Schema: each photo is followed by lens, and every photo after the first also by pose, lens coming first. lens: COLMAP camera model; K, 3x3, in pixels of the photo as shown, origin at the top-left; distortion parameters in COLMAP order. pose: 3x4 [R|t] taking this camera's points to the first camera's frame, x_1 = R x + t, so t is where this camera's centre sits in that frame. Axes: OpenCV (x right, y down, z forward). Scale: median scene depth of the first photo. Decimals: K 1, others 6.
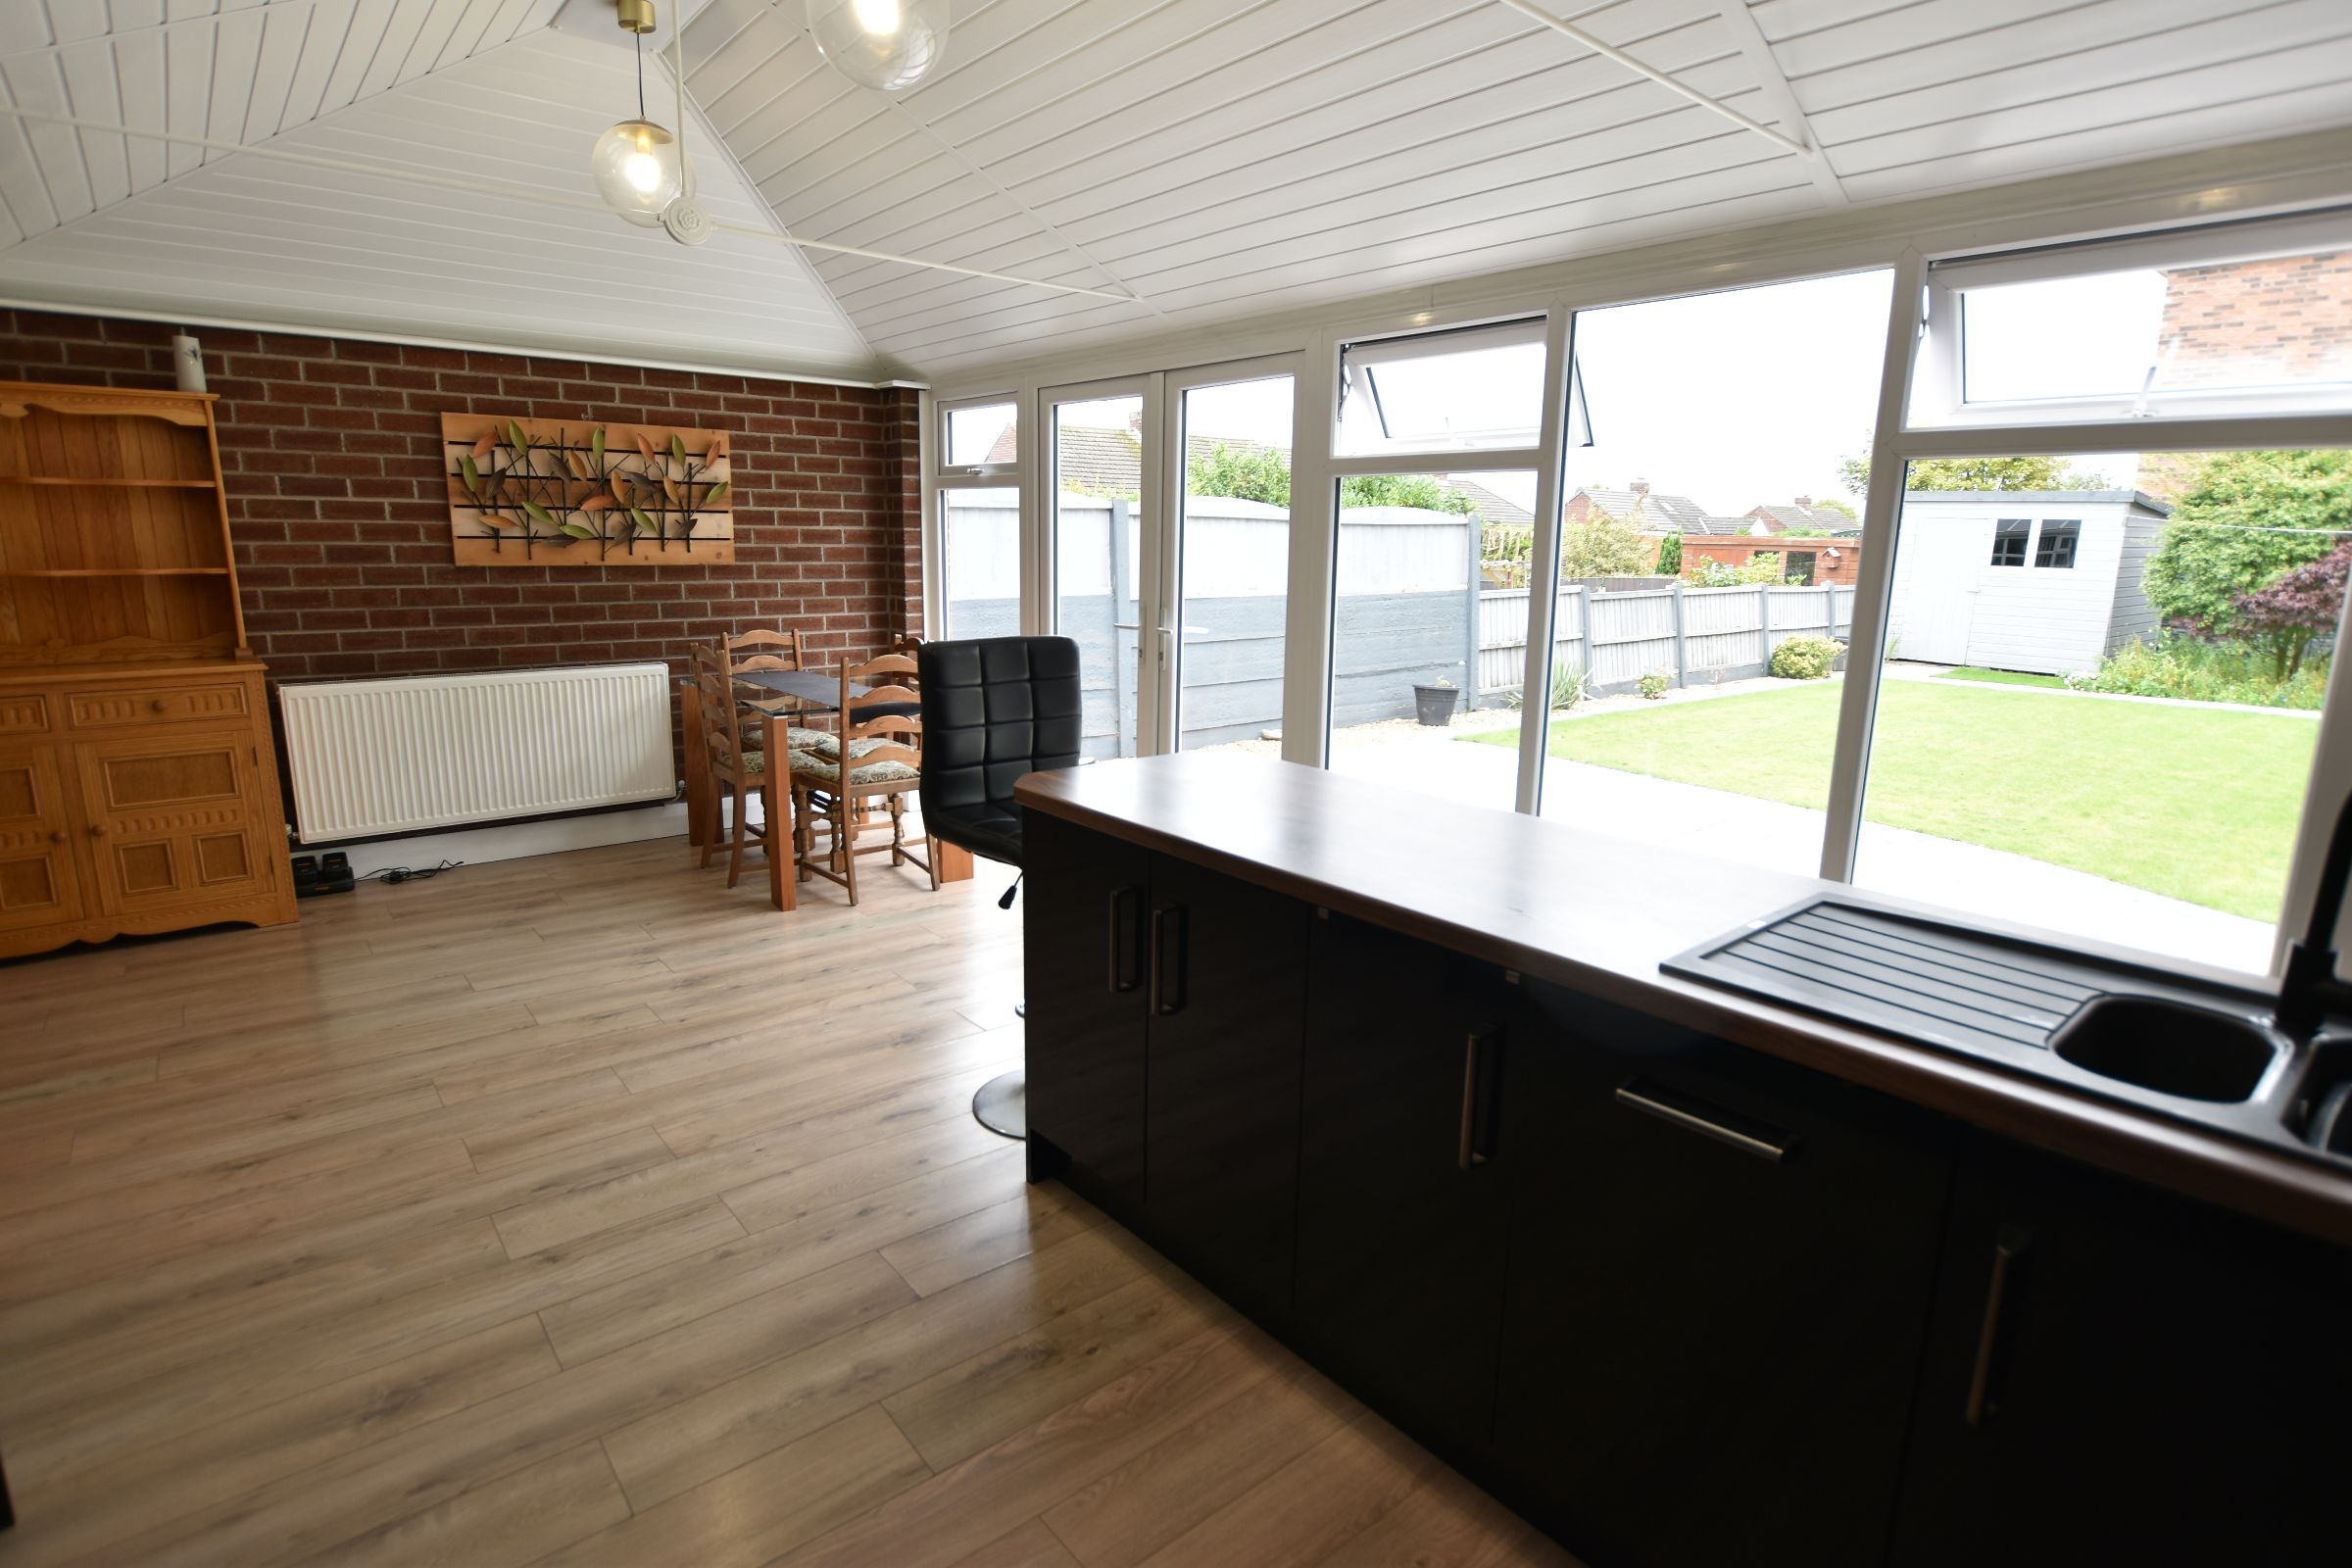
lens RADIAL K [[1186.0, 0, 1180.0], [0, 1186.0, 796.0], [0, 0, 1]] dist [-0.022087, -0.000110]
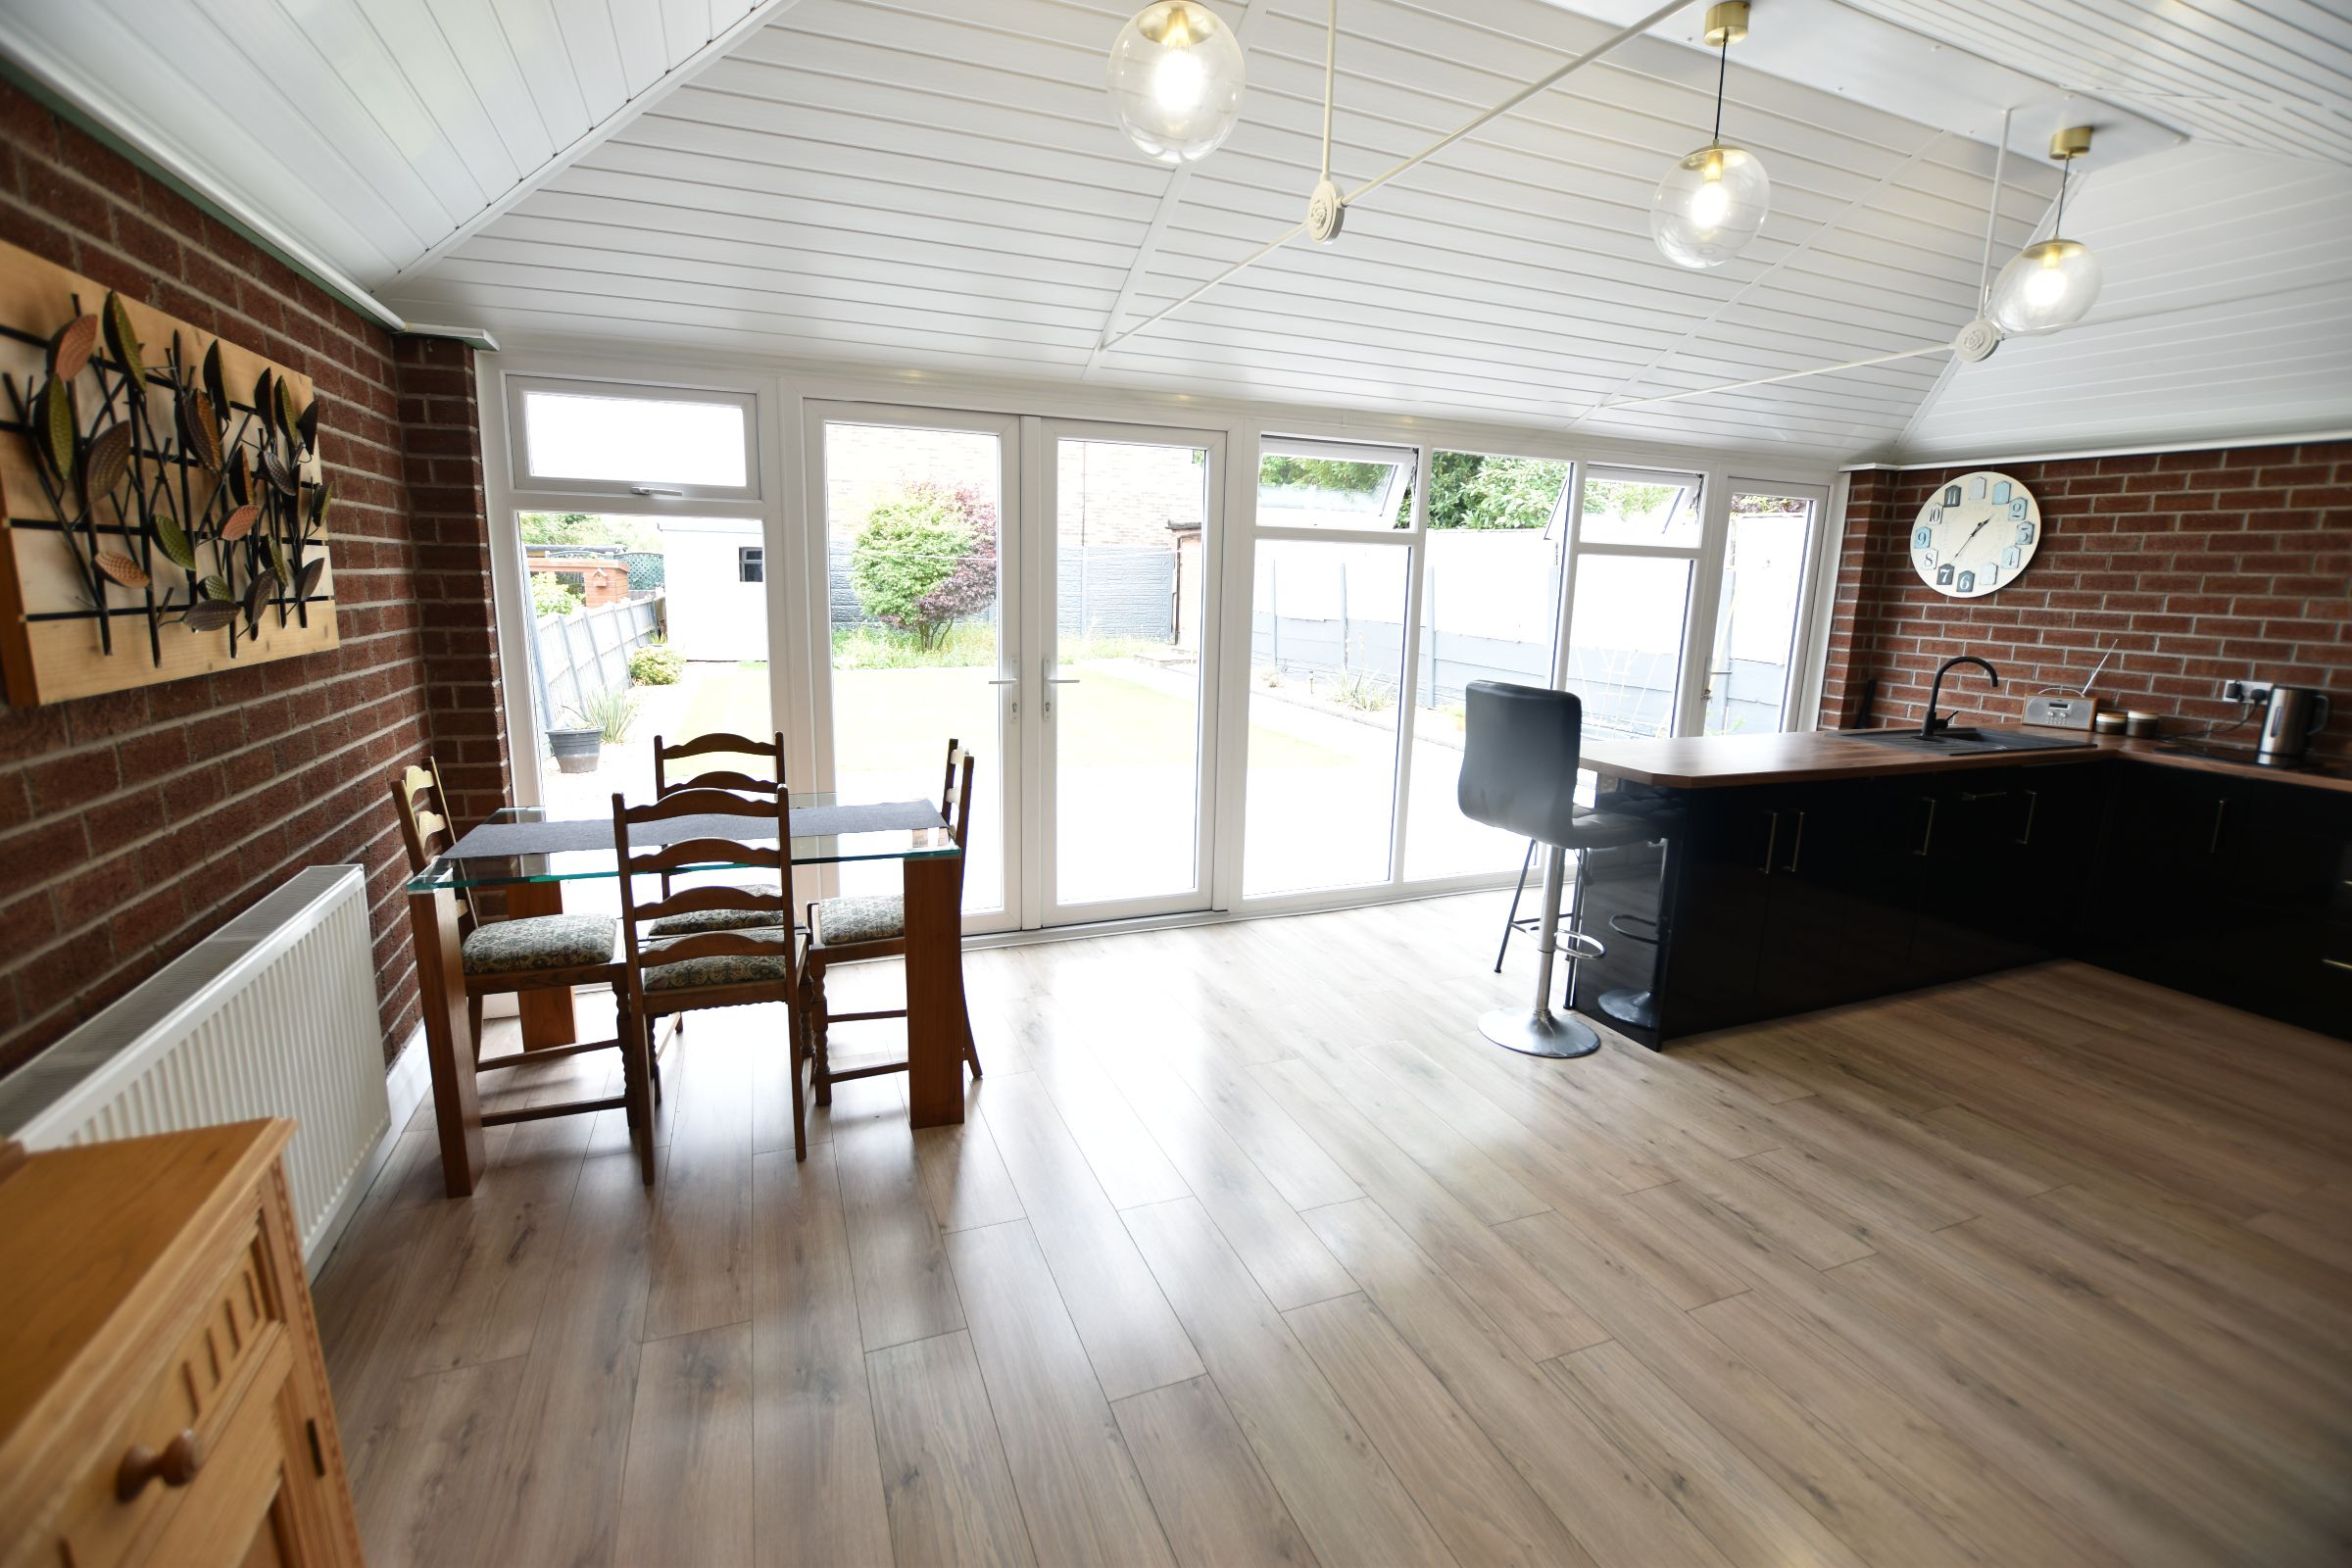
lens RADIAL K [[1039.0, 0, 1180.0], [0, 1039.0, 789.9], [0, 0, 1]] dist [-0.030439, 0.001170]
pose [[0.302157, -0.198342, 0.932396, -0.886972], [0.184760, 0.971752, 0.146840, -0.173729], [-0.935182, 0.127901, 0.330267, 0.685934]]
